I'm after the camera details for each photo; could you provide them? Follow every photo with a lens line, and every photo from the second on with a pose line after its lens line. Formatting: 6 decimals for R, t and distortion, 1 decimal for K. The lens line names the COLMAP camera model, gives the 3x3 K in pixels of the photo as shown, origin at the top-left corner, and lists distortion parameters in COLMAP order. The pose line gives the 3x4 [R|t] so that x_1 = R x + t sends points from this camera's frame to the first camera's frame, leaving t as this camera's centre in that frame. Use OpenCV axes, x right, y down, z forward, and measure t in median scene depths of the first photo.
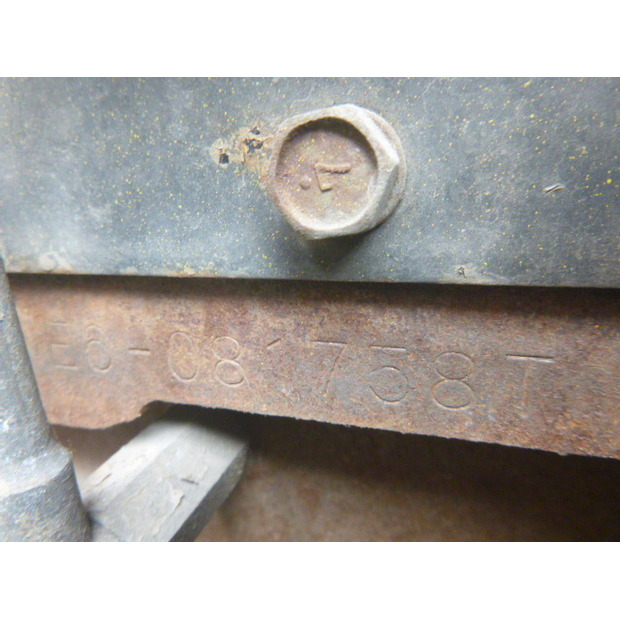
lens RADIAL K [[462.1, 0, 312.0], [0, 462.1, 304.5], [0, 0, 1]] dist [-0.021274, -0.008118]
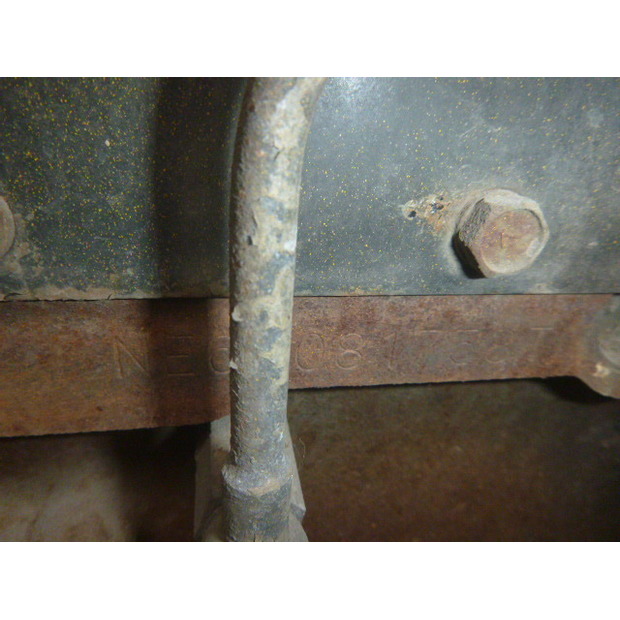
lens RADIAL K [[462.1, 0, 305.2], [0, 462.1, 311.6], [0, 0, 1]] dist [-0.021274, -0.008118]
pose [[0.881158, -0.104205, 0.461197, -1.133230], [0.032641, 0.986491, 0.160528, -0.259409], [-0.471695, -0.126396, 0.872656, -0.089616]]
